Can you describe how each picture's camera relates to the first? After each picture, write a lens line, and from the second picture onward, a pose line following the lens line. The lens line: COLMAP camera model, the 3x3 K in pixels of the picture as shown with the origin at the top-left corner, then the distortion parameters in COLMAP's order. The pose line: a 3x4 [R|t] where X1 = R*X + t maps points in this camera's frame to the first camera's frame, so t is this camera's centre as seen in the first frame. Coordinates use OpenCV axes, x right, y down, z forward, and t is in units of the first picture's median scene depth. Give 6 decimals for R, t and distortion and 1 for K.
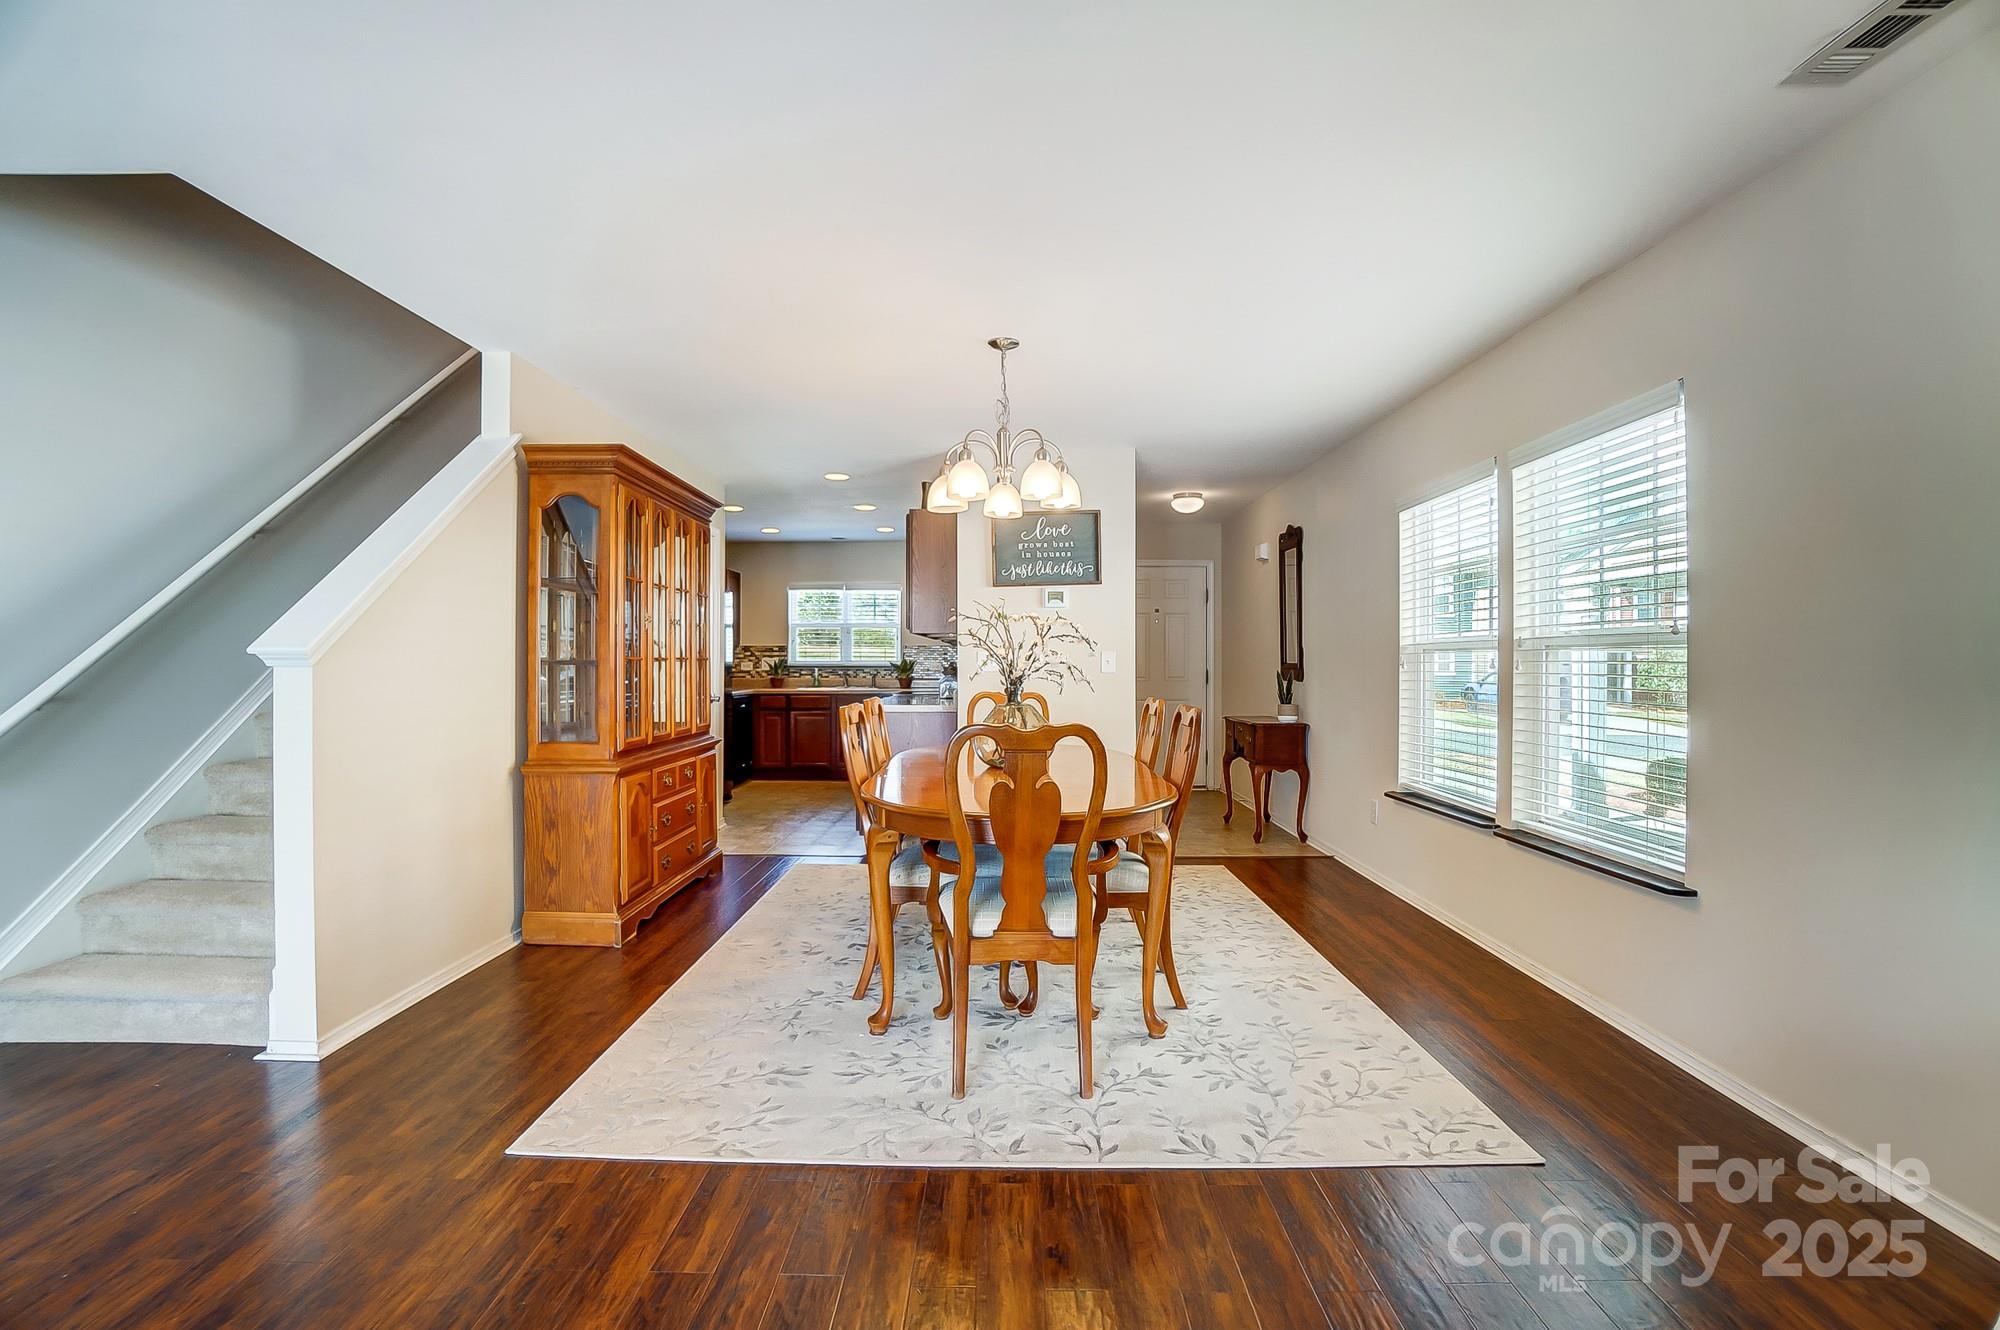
lens RADIAL K [[896.5, 0, 991.7], [0, 896.5, 656.0], [0, 0, 1]] dist [-0.044689, 0.000464]
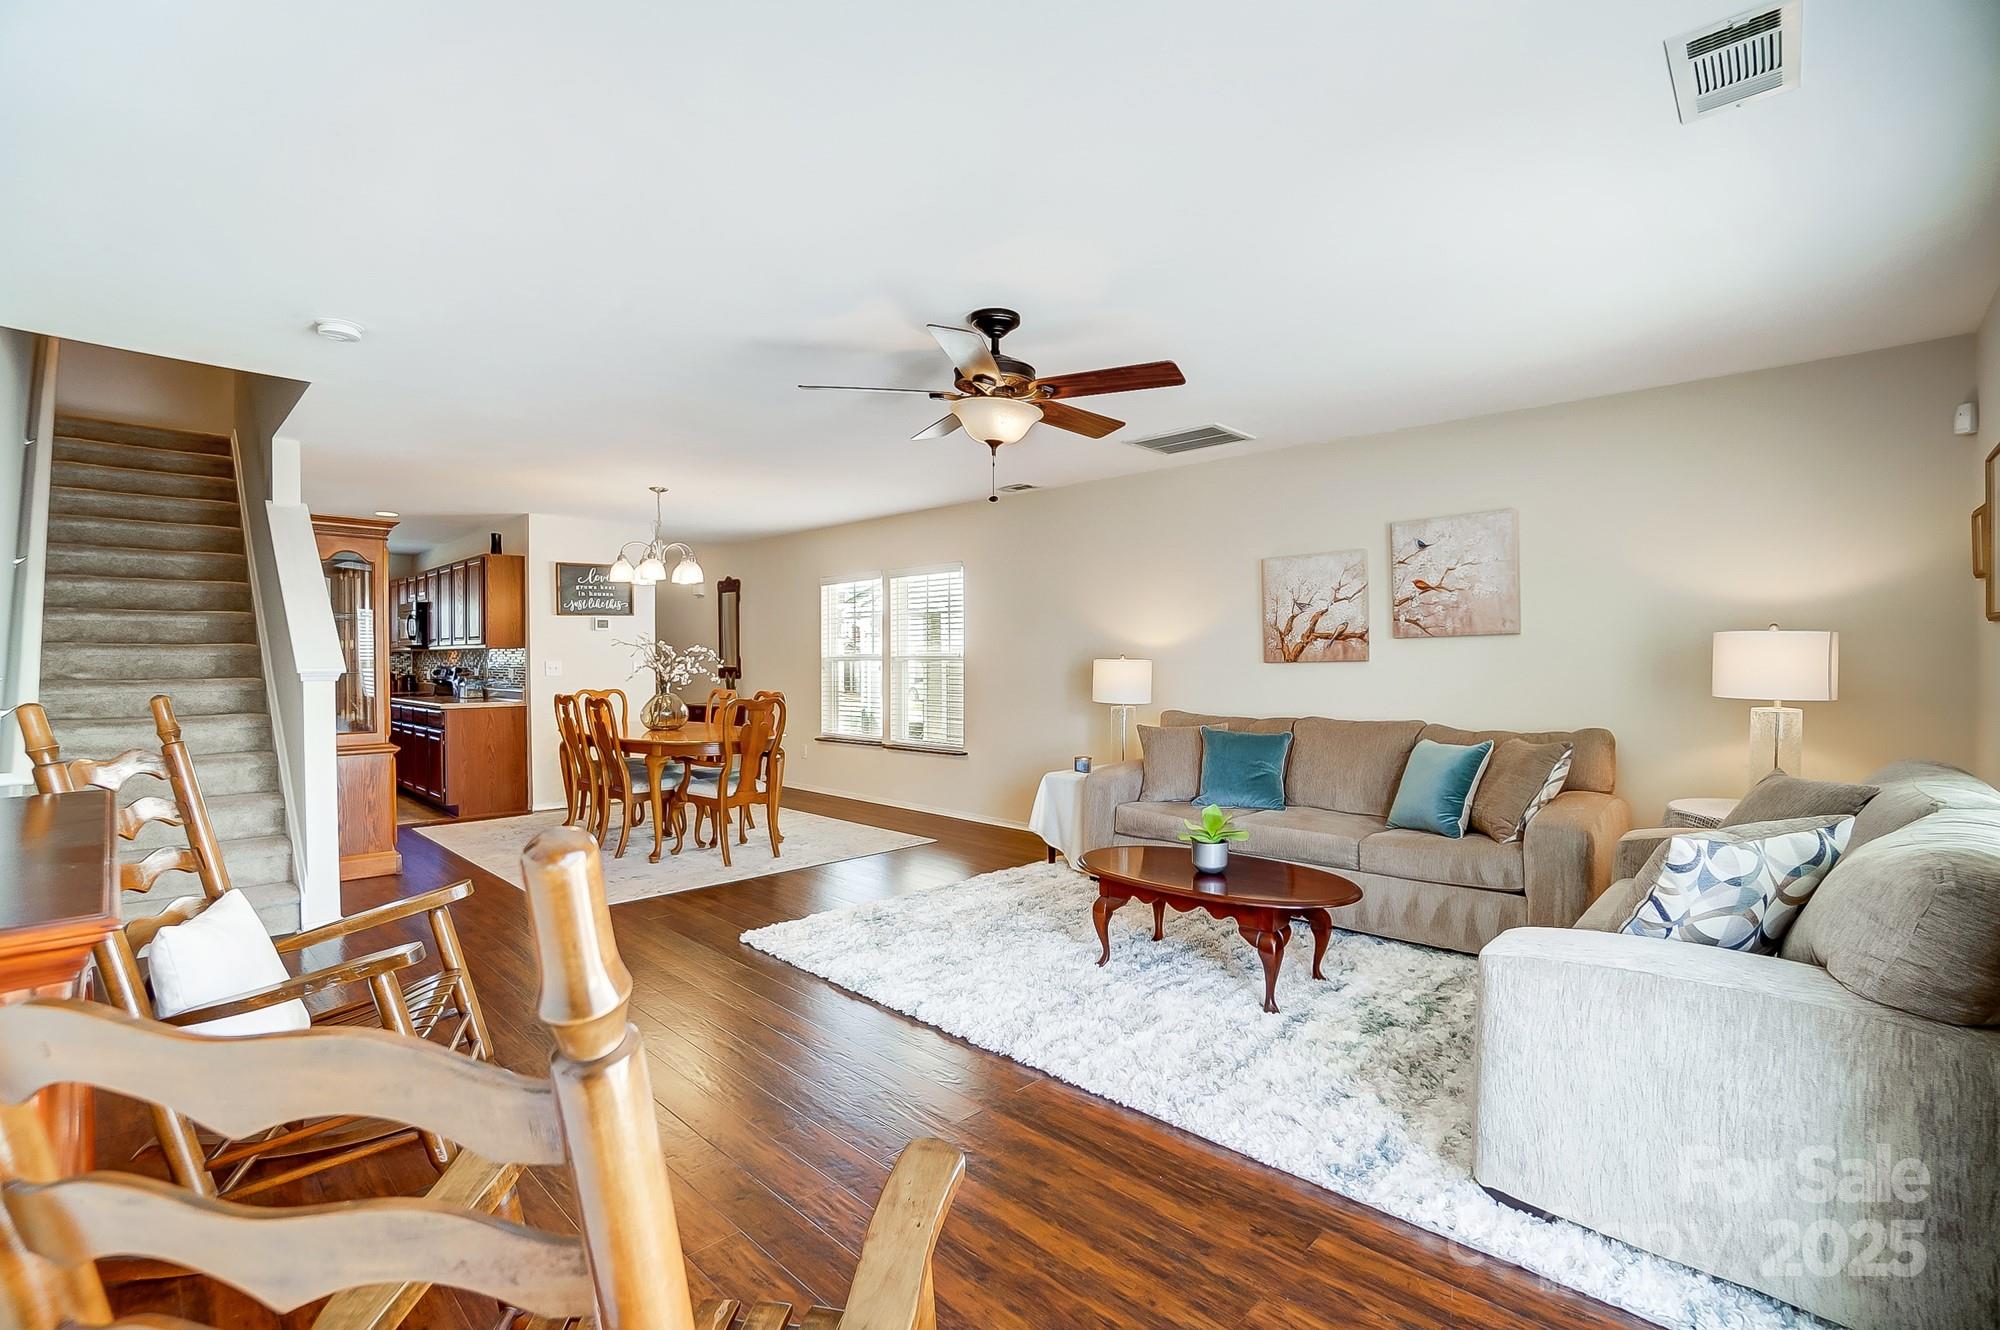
lens RADIAL K [[889.2, 0, 1005.5], [0, 889.2, 689.3], [0, 0, 1]] dist [-0.044609, 0.000294]
pose [[0.689010, -0.028626, 0.724186, -0.685911], [-0.001266, 0.999171, 0.040699, -0.024892], [-0.724751, -0.028959, 0.688402, -0.610432]]
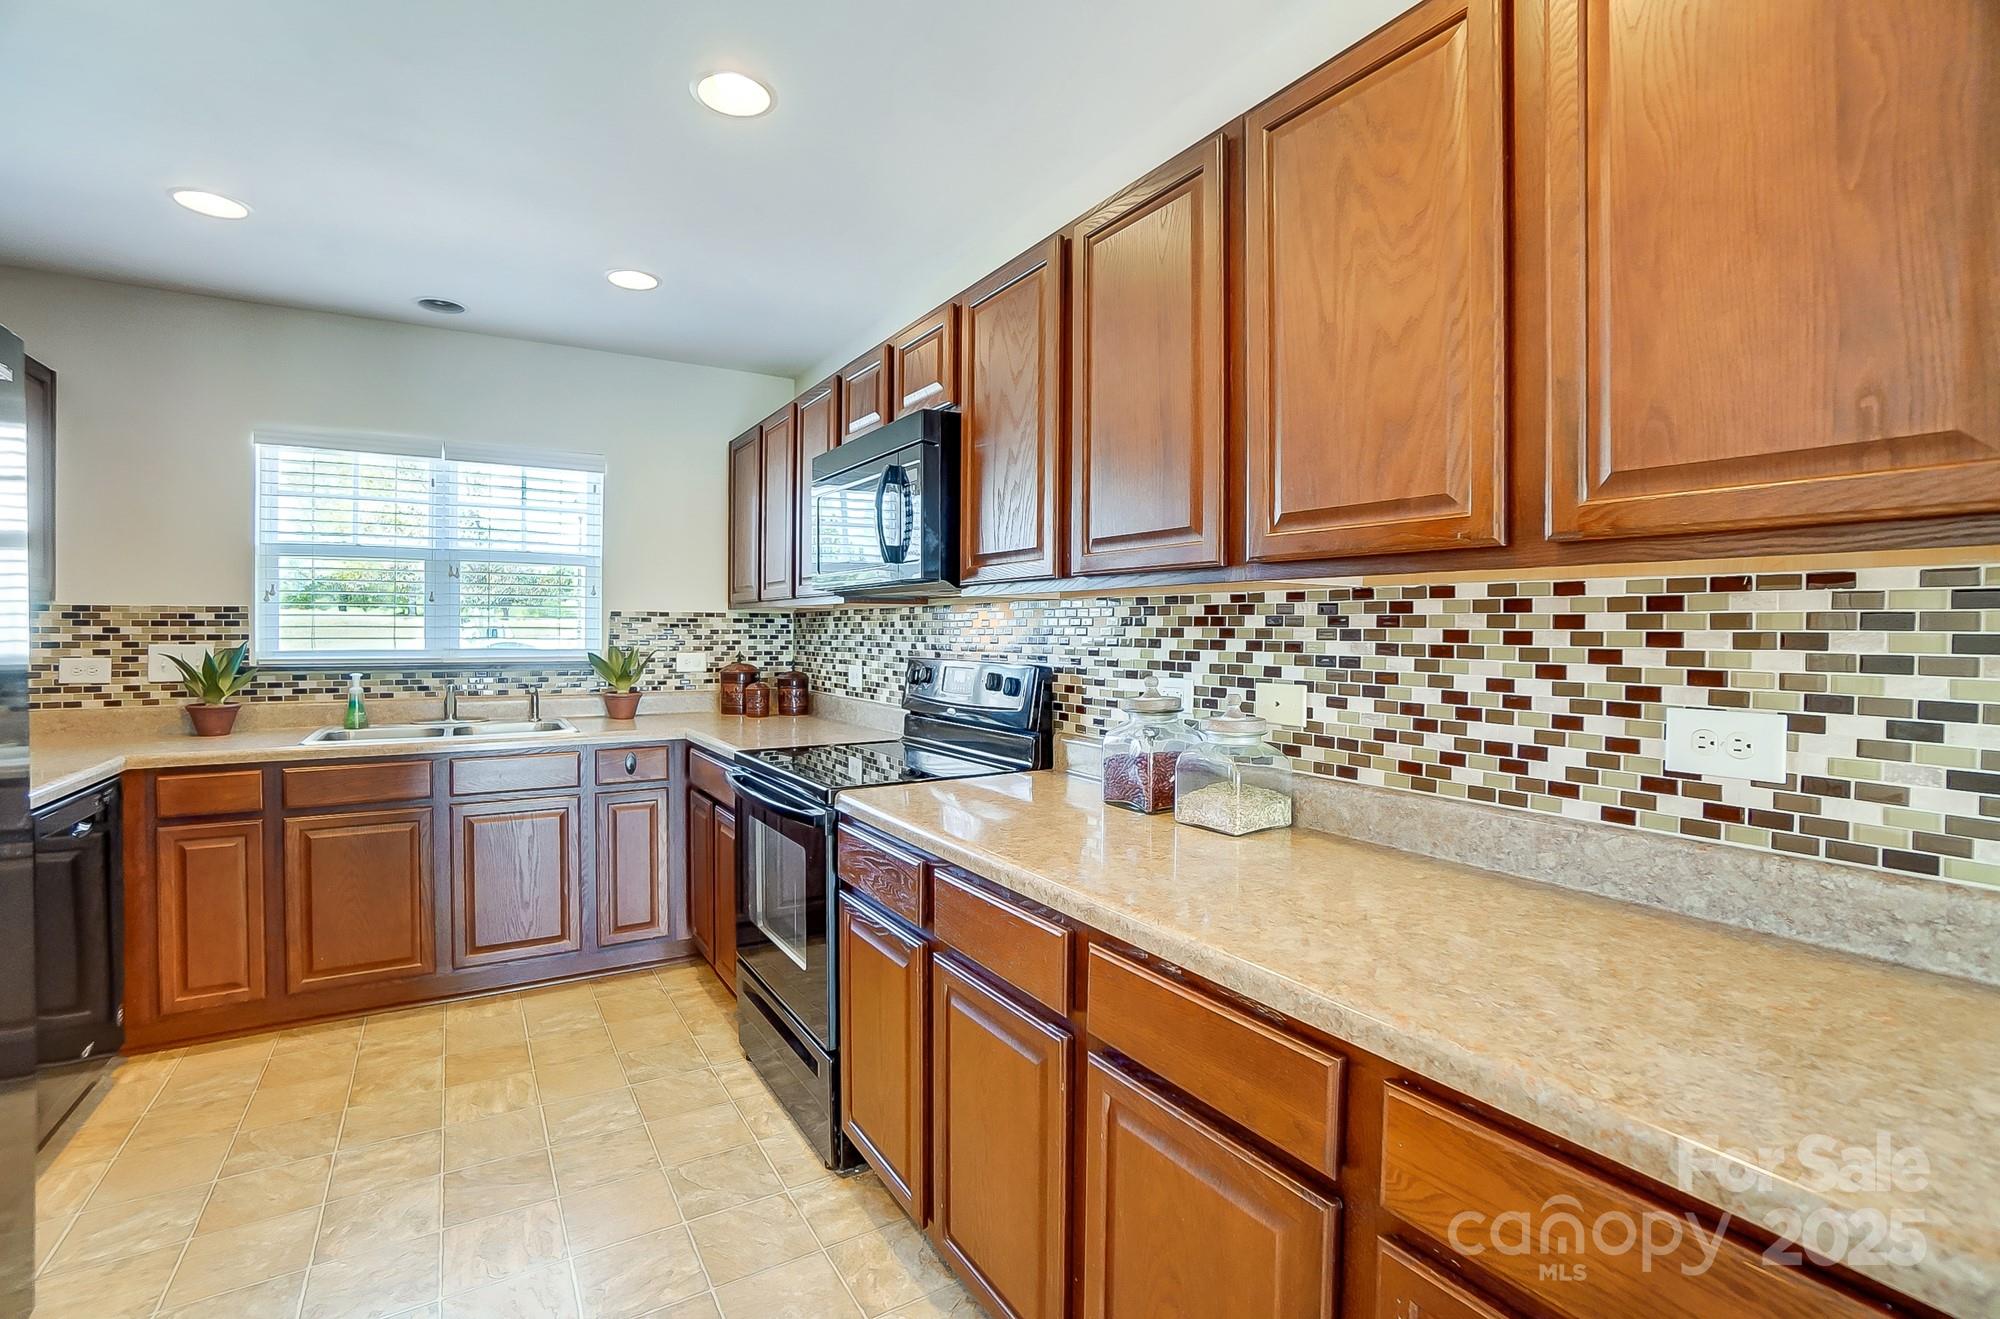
lens RADIAL K [[915.9, 0, 1001.2], [0, 915.9, 630.3], [0, 0, 1]] dist [-0.065776, 0.024824]
pose [[0.842881, 0.002969, 0.538091, -0.403369], [-0.007841, 0.999946, 0.006764, -0.016972], [-0.538042, -0.009920, 0.842859, 1.354585]]
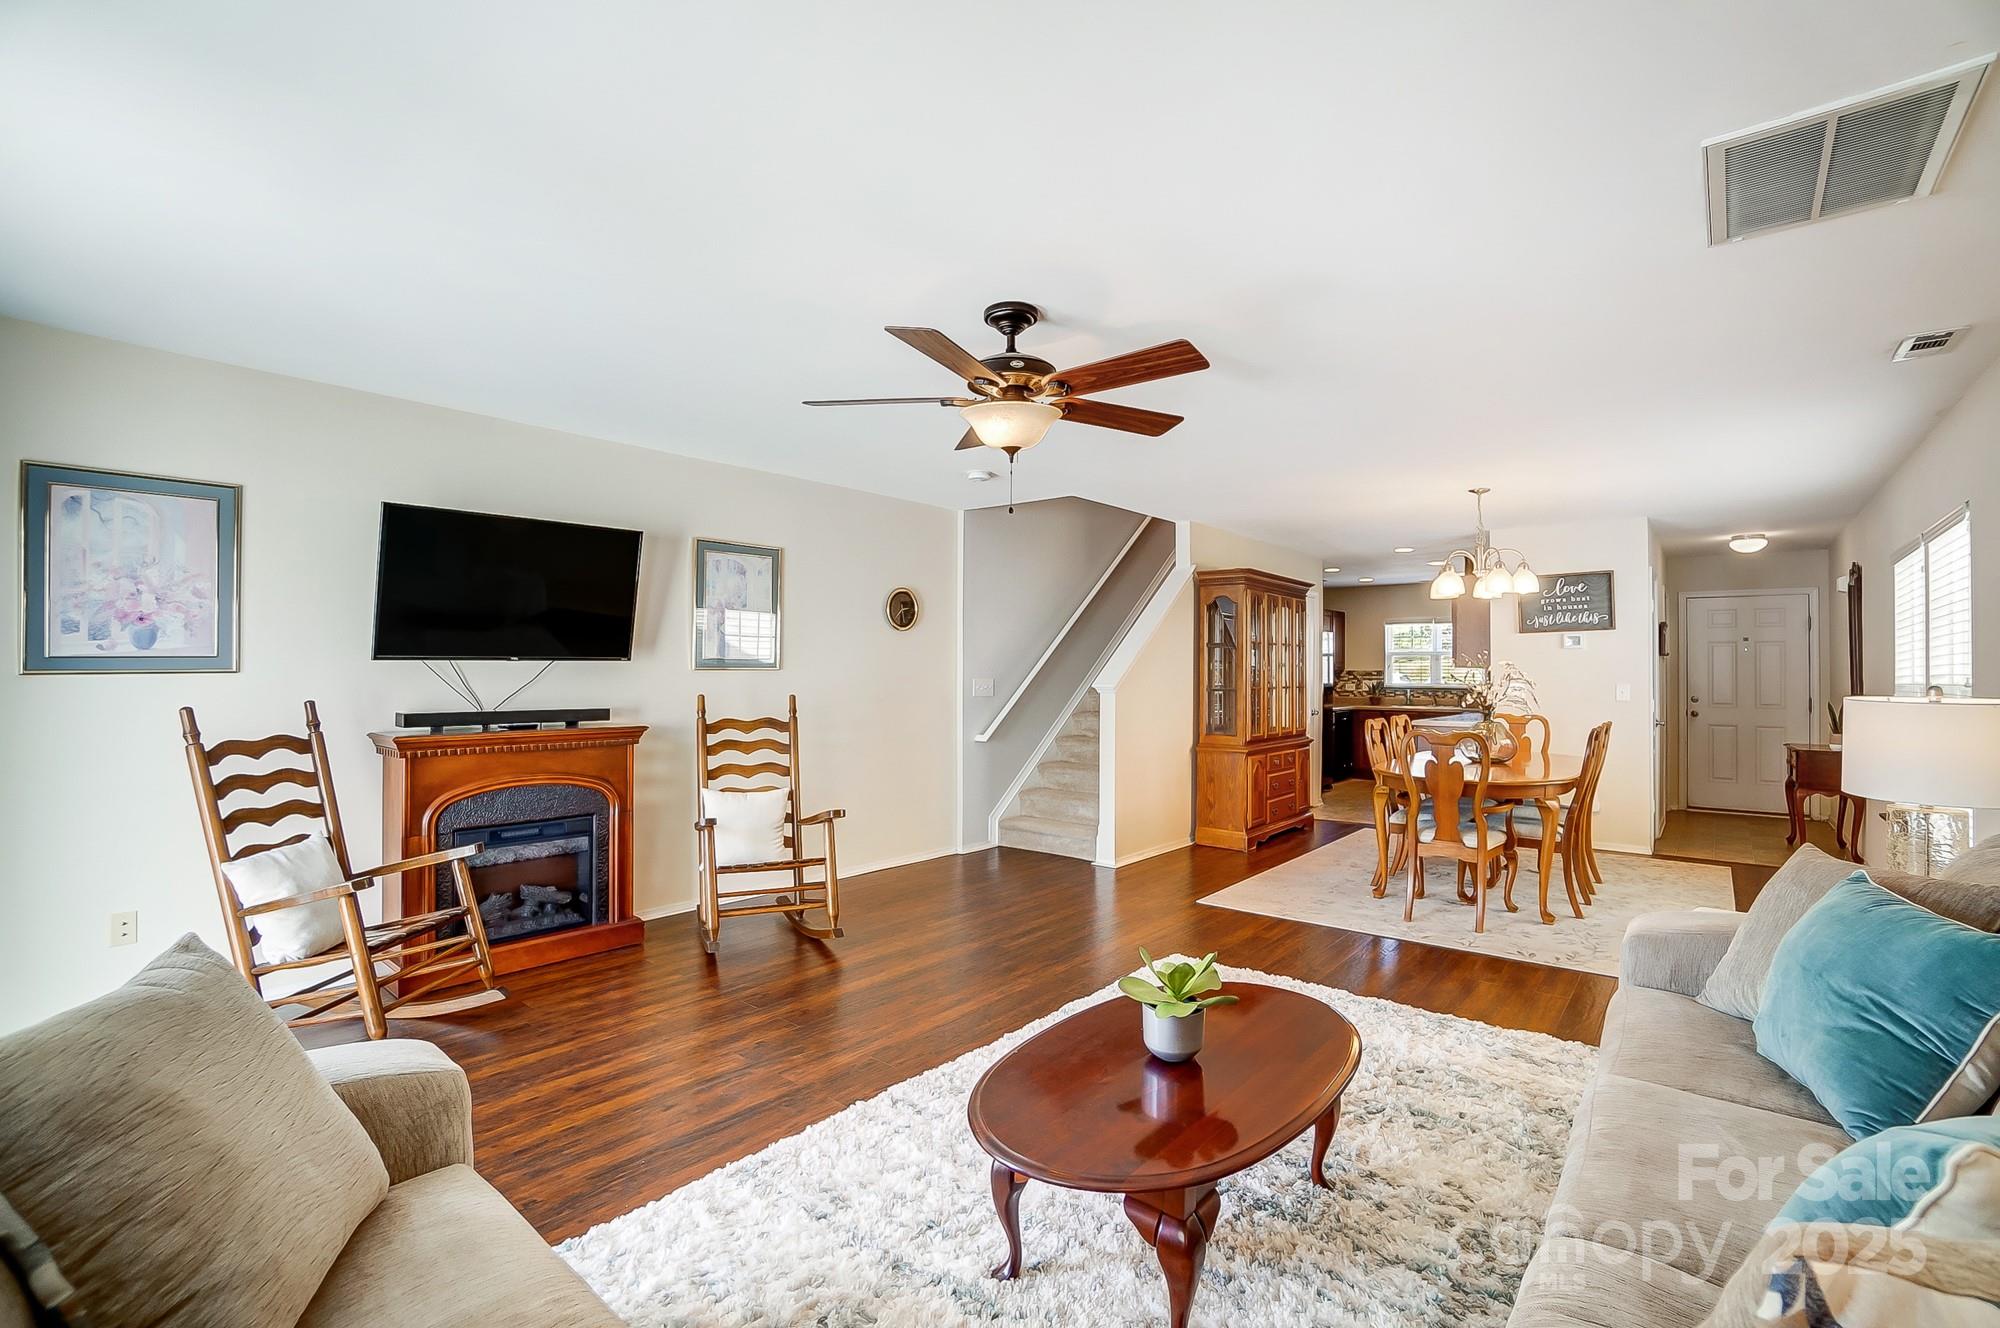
lens RADIAL K [[895.7, 0, 1016.6], [0, 895.7, 661.9], [0, 0, 1]] dist [-0.044963, 0.000223]
pose [[0.790216, -0.003122, -0.612821, 0.281257], [-0.001393, 0.999975, -0.006892, -0.034291], [0.612827, 0.006300, 0.790192, -0.628791]]
